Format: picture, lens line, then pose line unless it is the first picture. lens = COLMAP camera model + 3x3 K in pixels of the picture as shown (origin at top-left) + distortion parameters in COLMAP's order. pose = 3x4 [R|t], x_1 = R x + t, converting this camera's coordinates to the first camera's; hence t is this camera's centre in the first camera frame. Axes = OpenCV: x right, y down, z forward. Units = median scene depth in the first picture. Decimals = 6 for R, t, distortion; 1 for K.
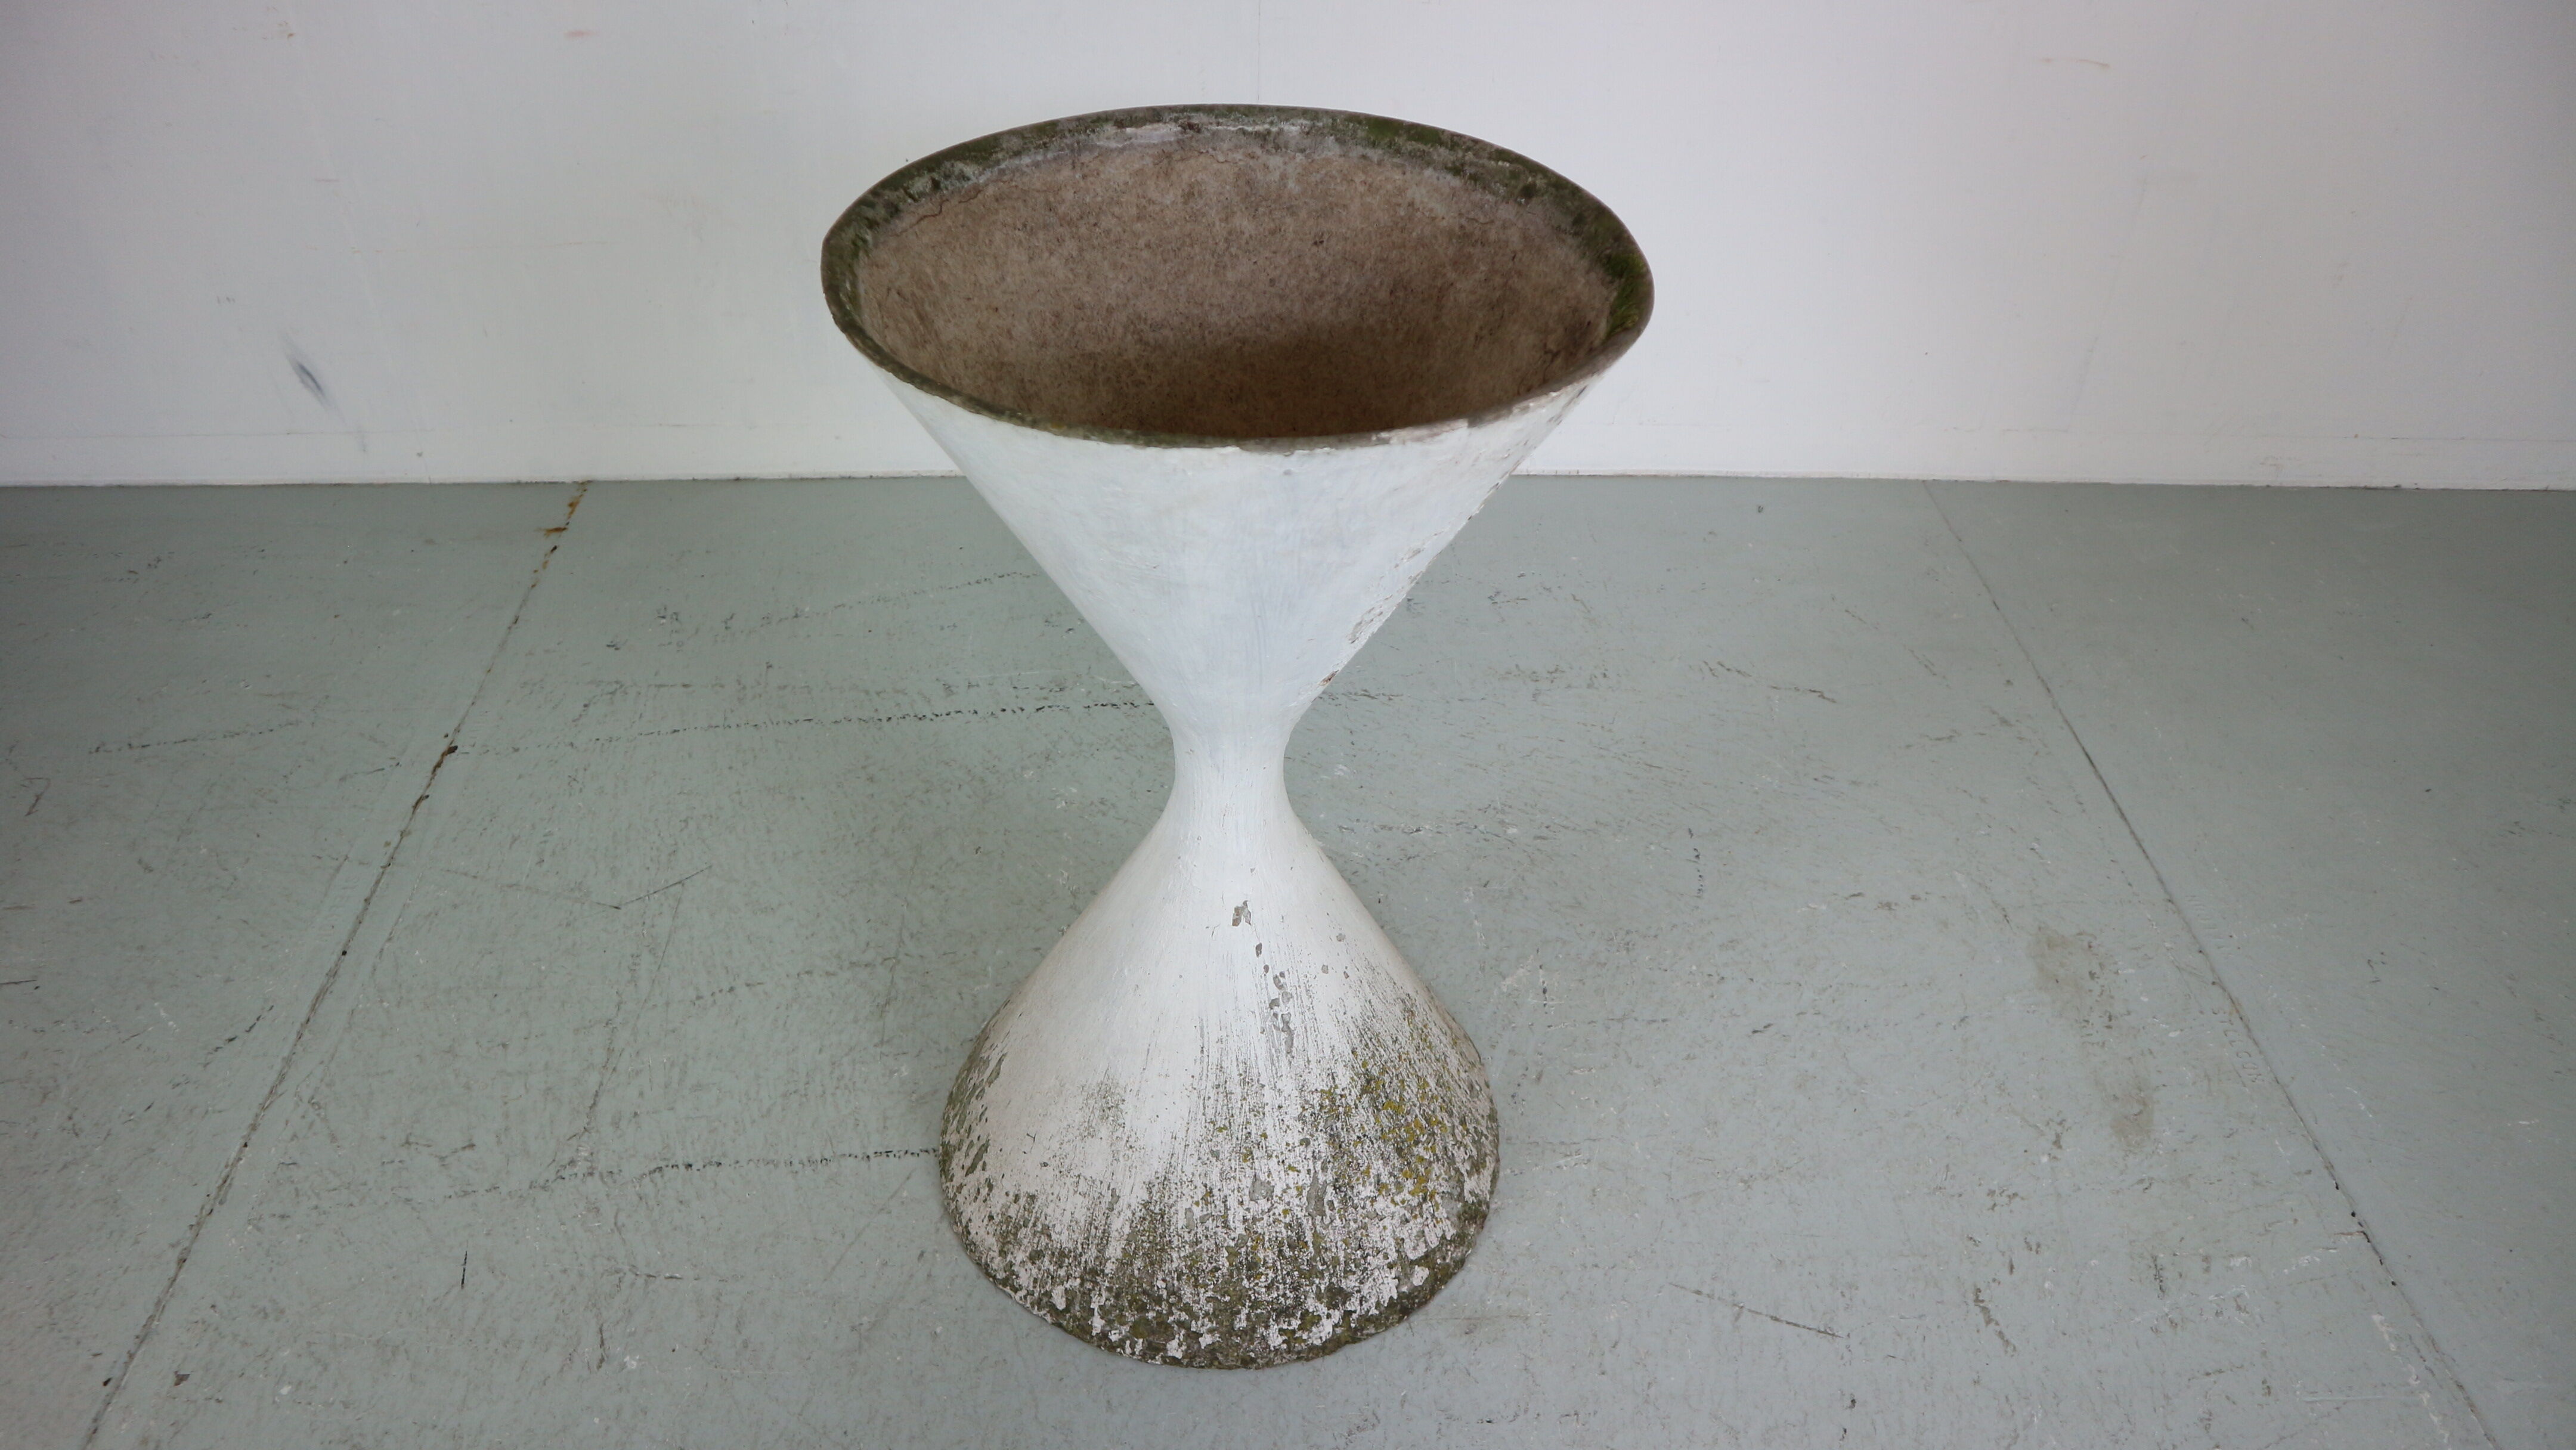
lens RADIAL K [[1778.4, 0, 1280.6], [0, 1778.4, 741.0], [0, 0, 1]] dist [-0.114205, 0.069860]
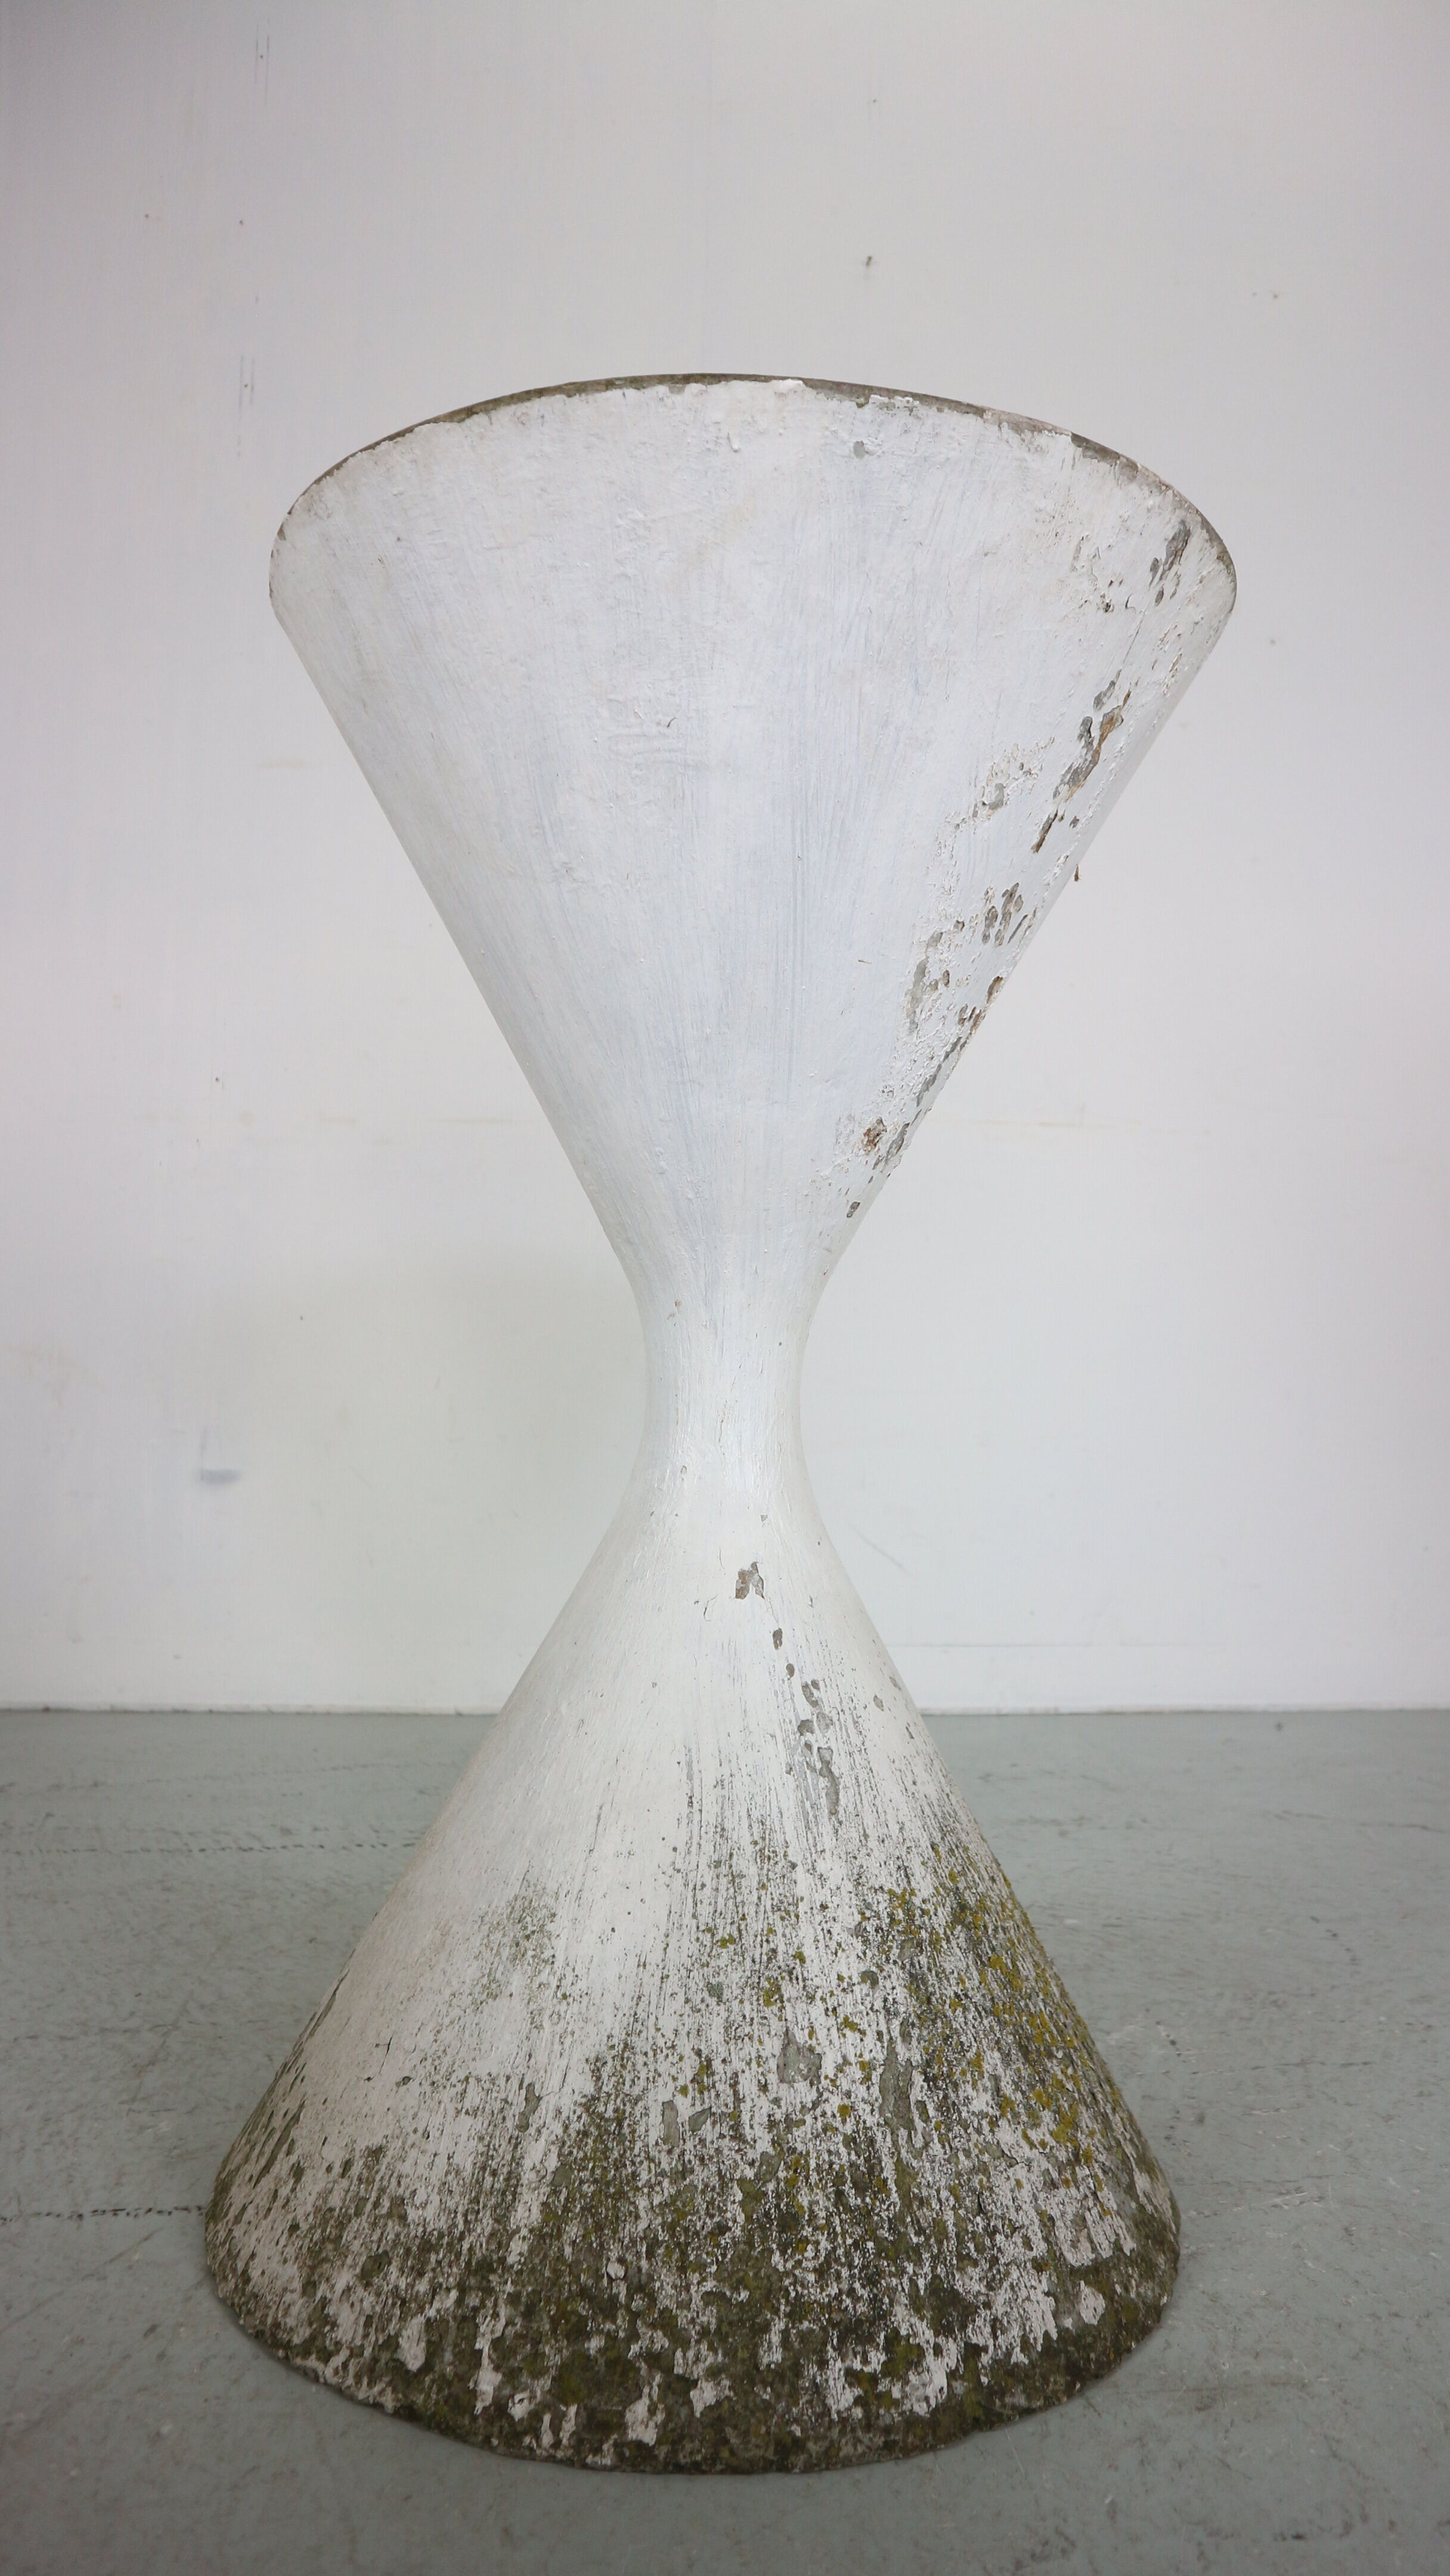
lens RADIAL K [[1778.4, 0, 727.4], [0, 1778.4, 1304.6], [0, 0, 1]] dist [-0.114205, 0.069860]
pose [[0.998513, 0.000951, 0.054514, -0.053385], [0.034086, 0.769474, -0.637768, 0.352412], [-0.042553, 0.638677, 0.768297, 0.358122]]
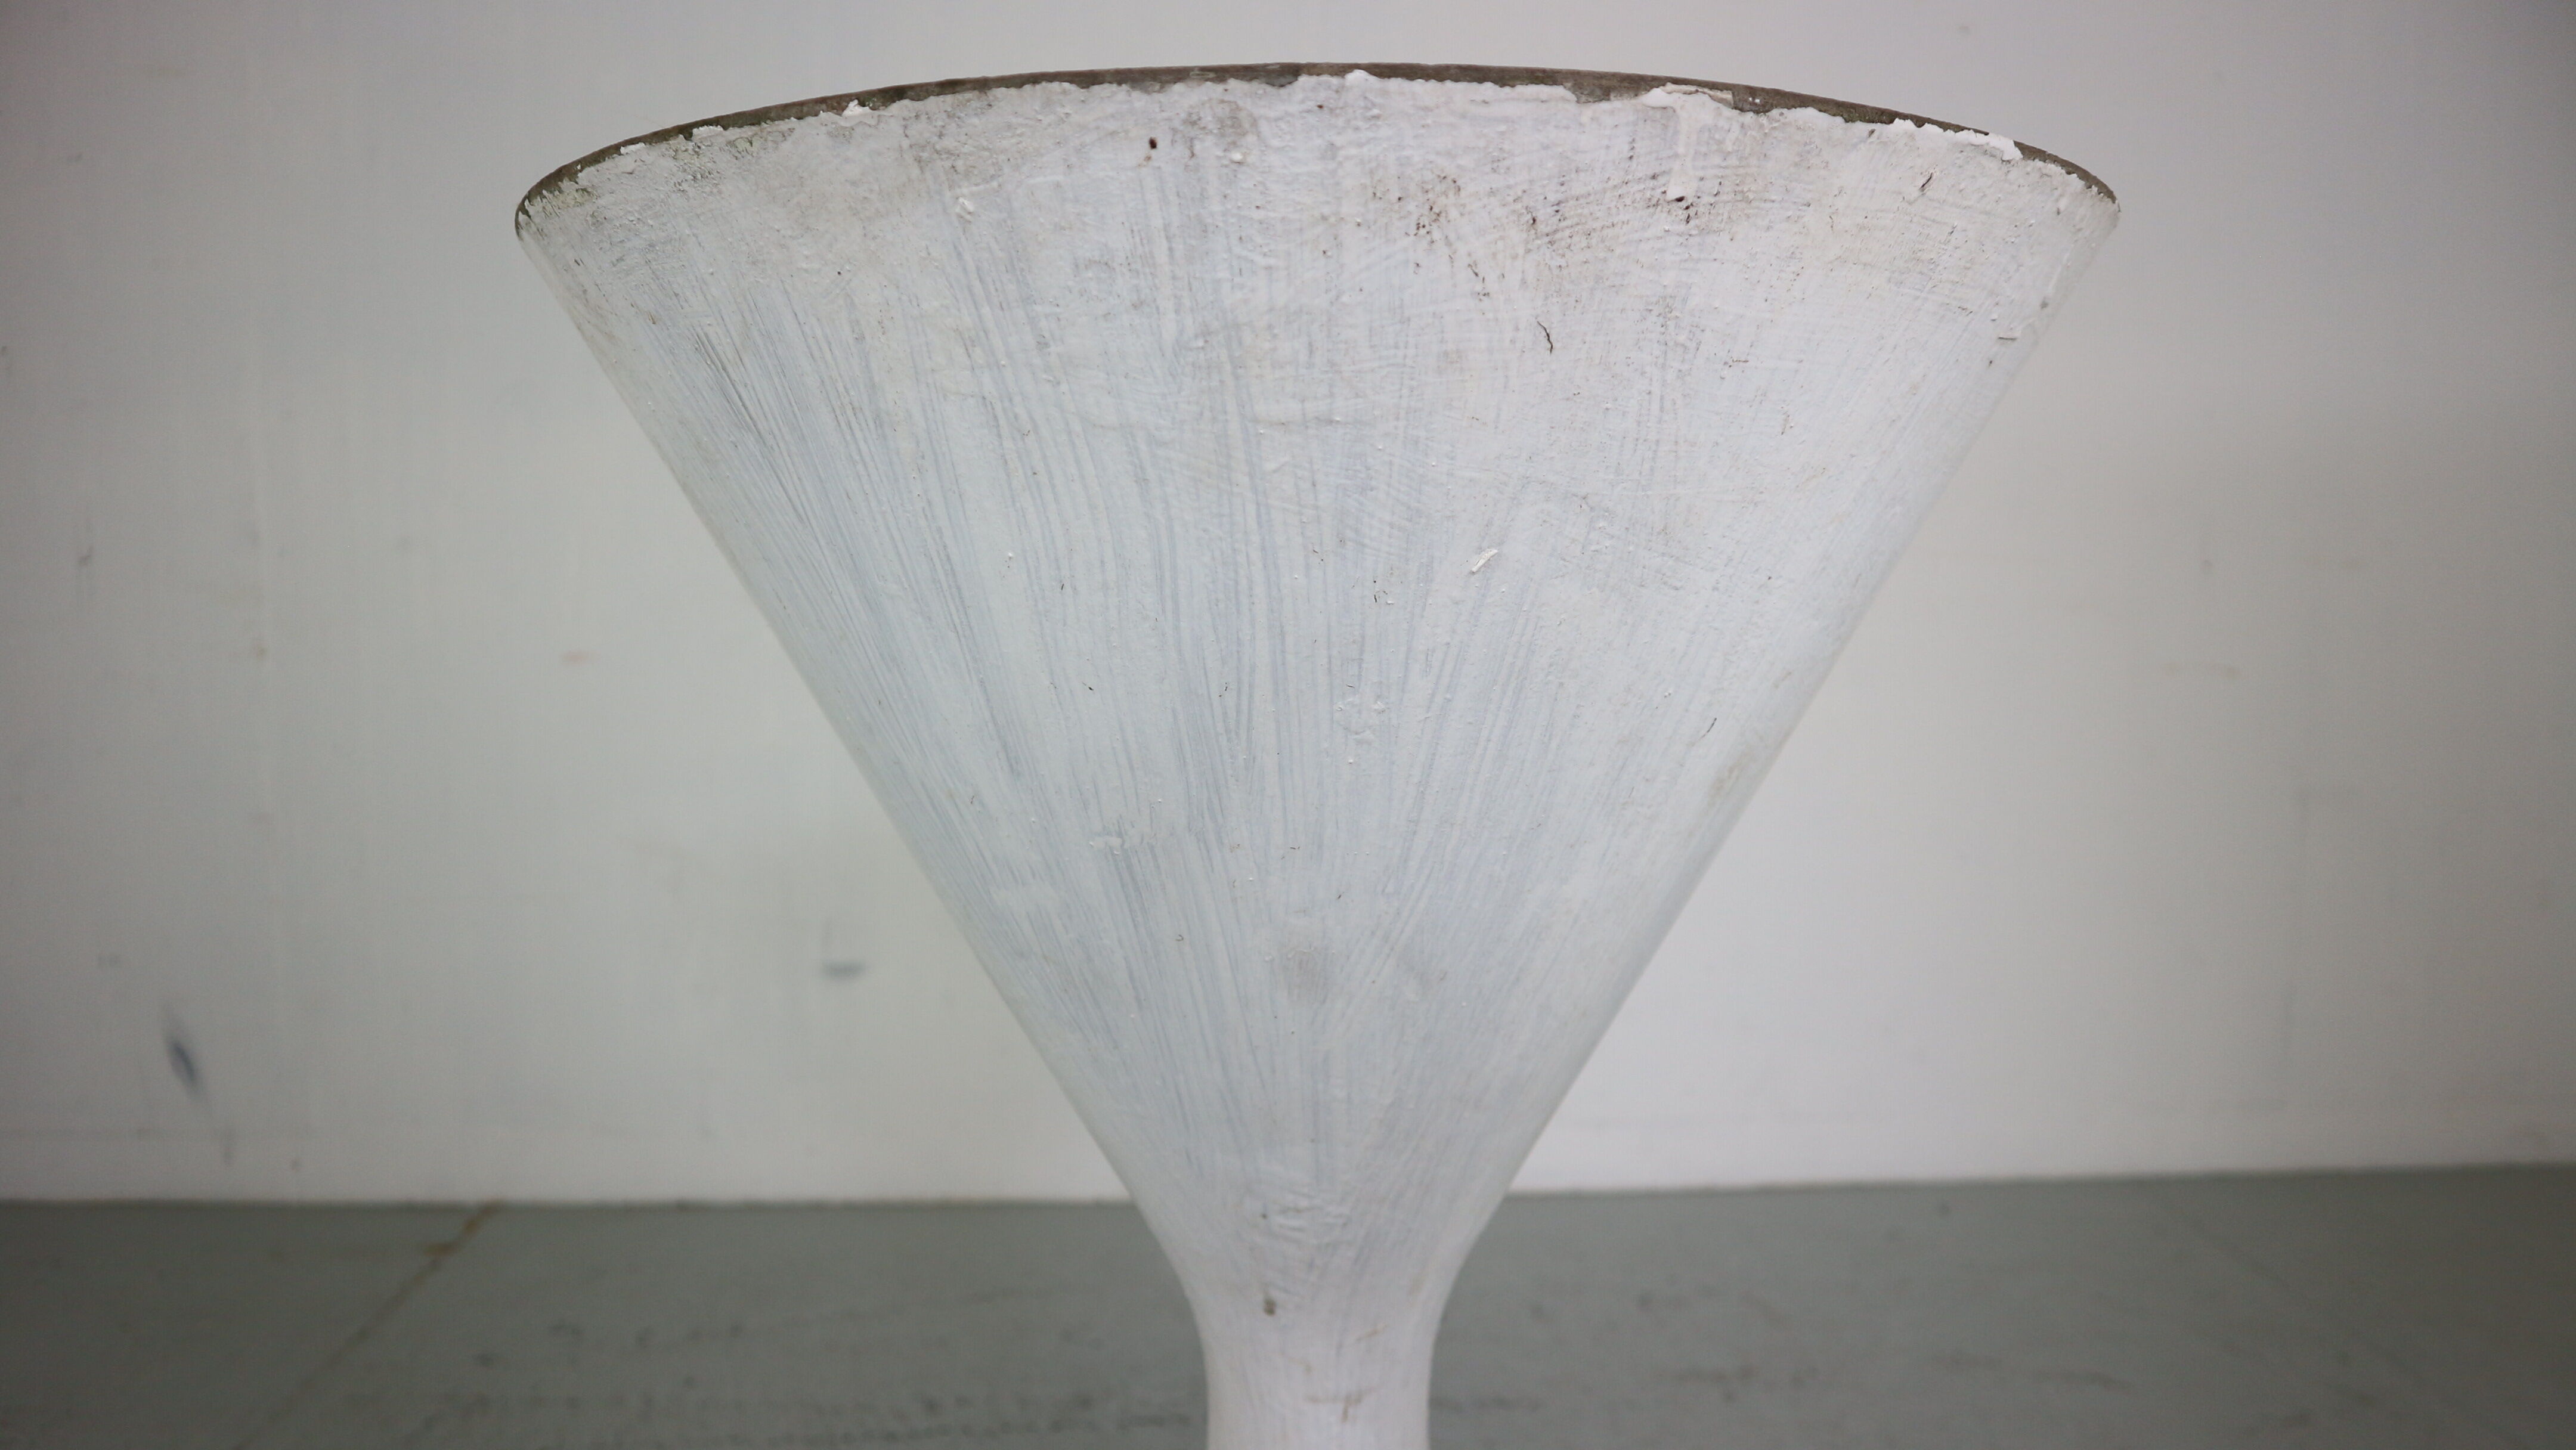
lens RADIAL K [[1778.4, 0, 1275.2], [0, 1778.4, 739.0], [0, 0, 1]] dist [-0.114205, 0.069860]
pose [[0.999717, -0.019637, 0.013449, -0.063053], [0.023793, 0.838834, -0.543866, 0.171710], [-0.000602, 0.544032, 0.839064, 0.309948]]
